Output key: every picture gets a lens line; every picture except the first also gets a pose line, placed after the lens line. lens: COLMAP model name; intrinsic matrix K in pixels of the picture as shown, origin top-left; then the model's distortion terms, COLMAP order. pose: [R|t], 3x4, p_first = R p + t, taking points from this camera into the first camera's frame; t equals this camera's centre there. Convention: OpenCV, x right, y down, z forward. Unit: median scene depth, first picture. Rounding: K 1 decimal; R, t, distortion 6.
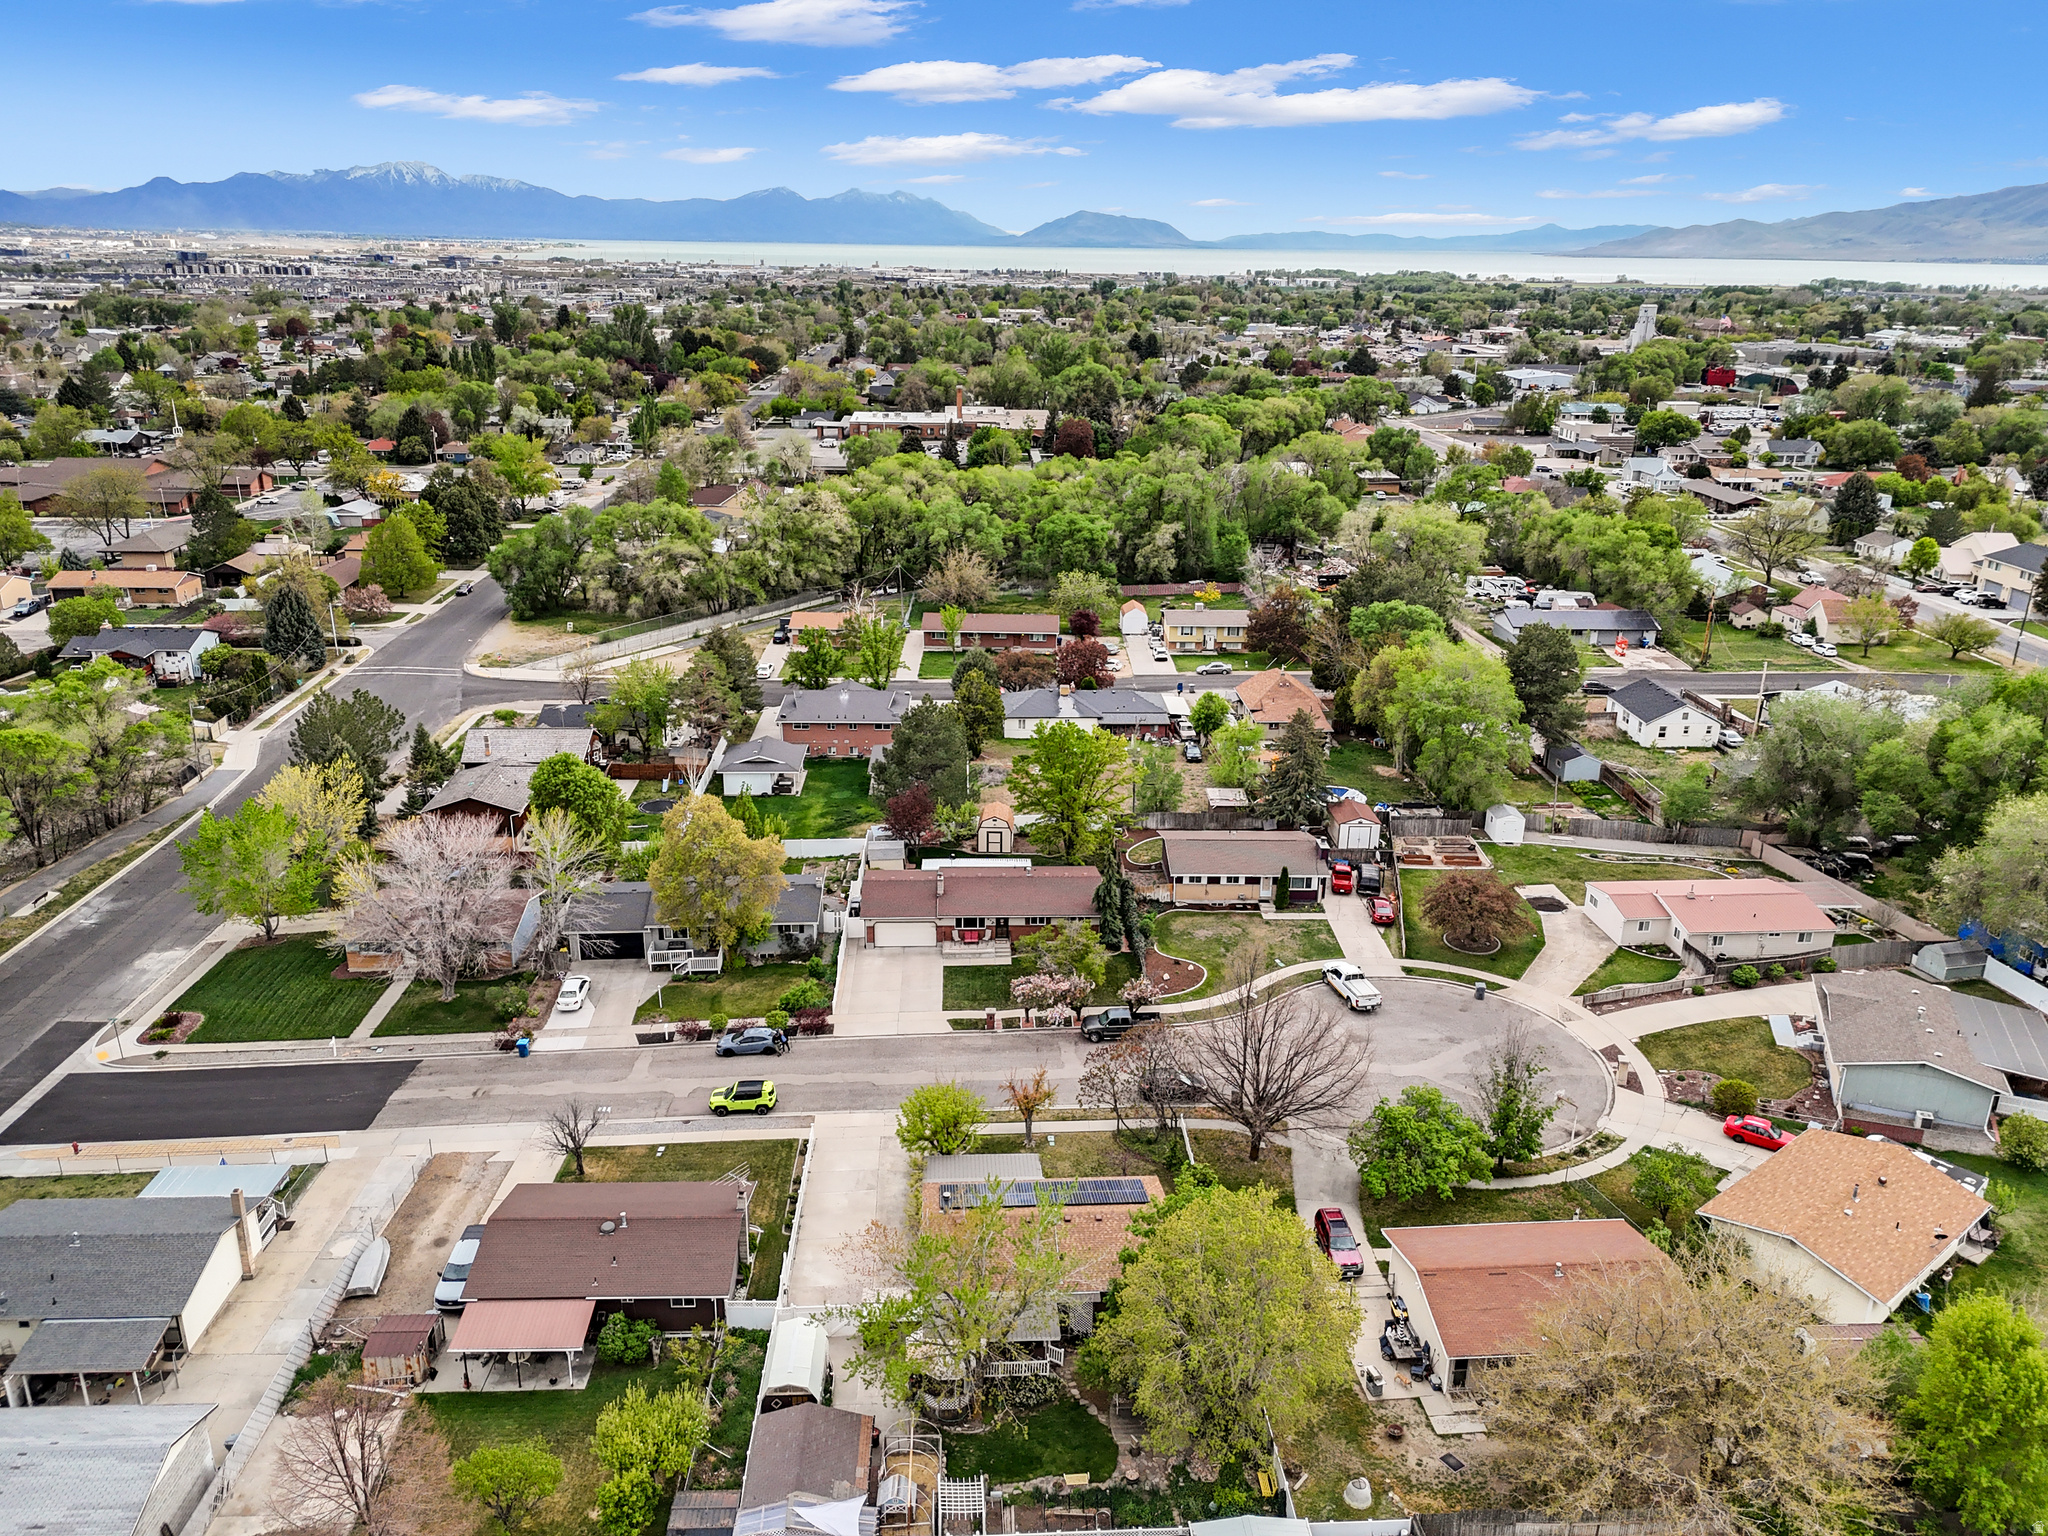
lens RADIAL K [[1450.1, 0, 1023.4], [0, 1450.1, 693.4], [0, 0, 1]] dist [0.113186, -0.227246]
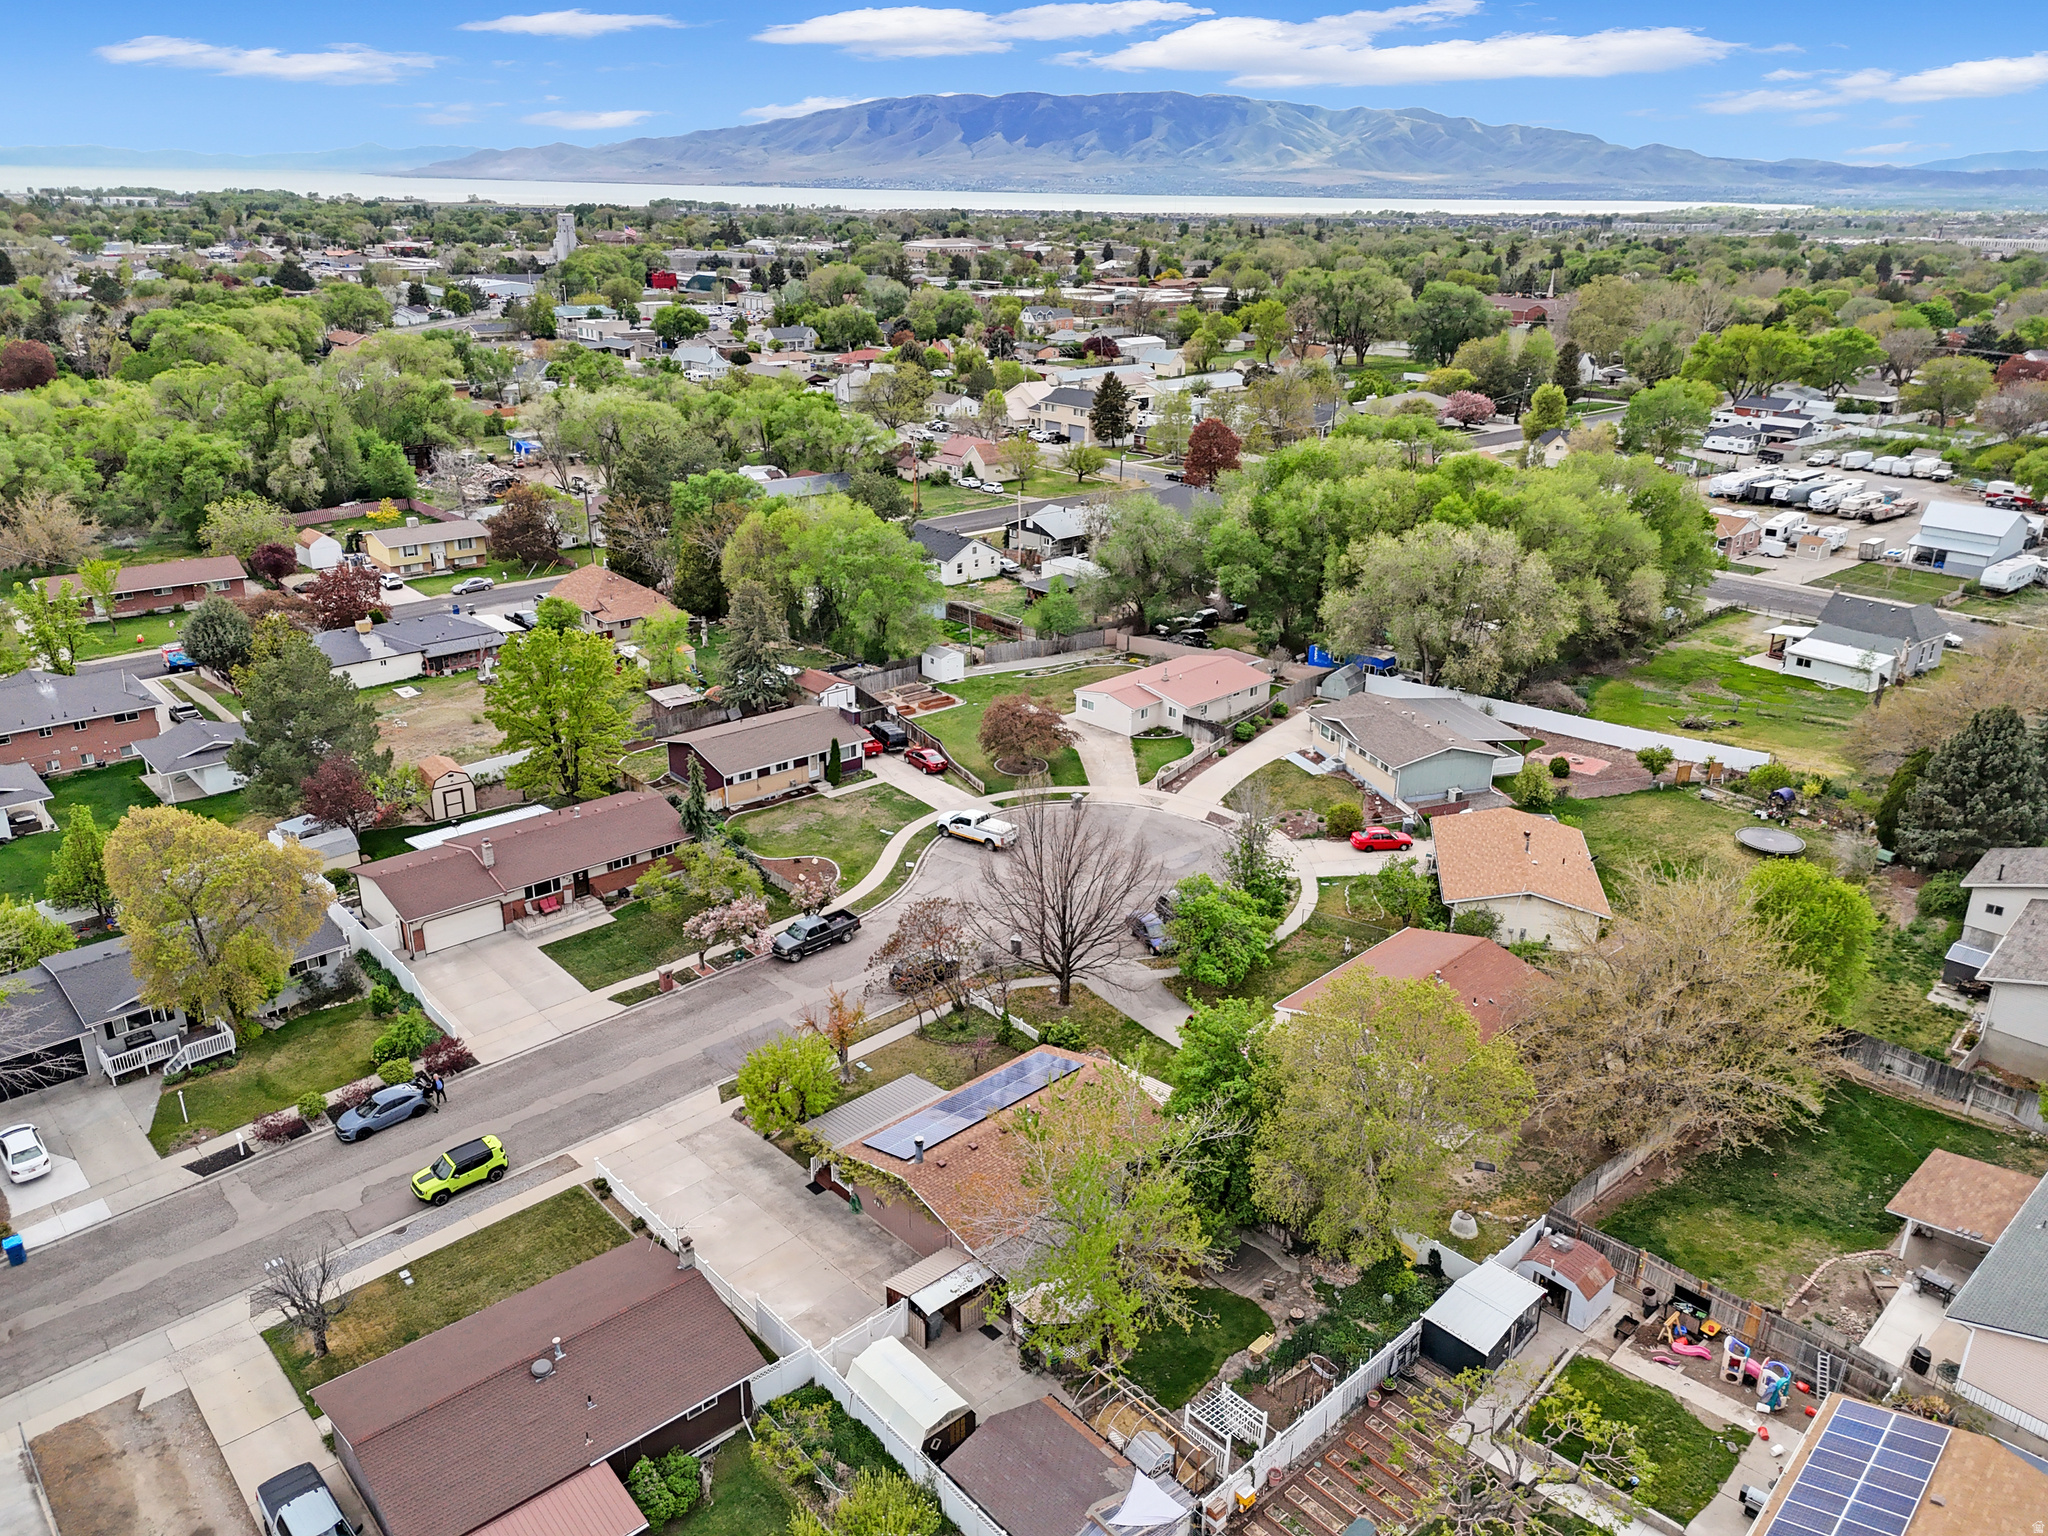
lens RADIAL K [[1440.8, 0, 1024.0], [0, 1440.8, 768.0], [0, 0, 1]] dist [0.033062, -0.035606]
pose [[0.772065, -0.233835, 0.590962, -0.284216], [0.170943, 0.971992, 0.161274, 0.010433], [-0.612122, -0.023493, 0.790414, 0.210765]]
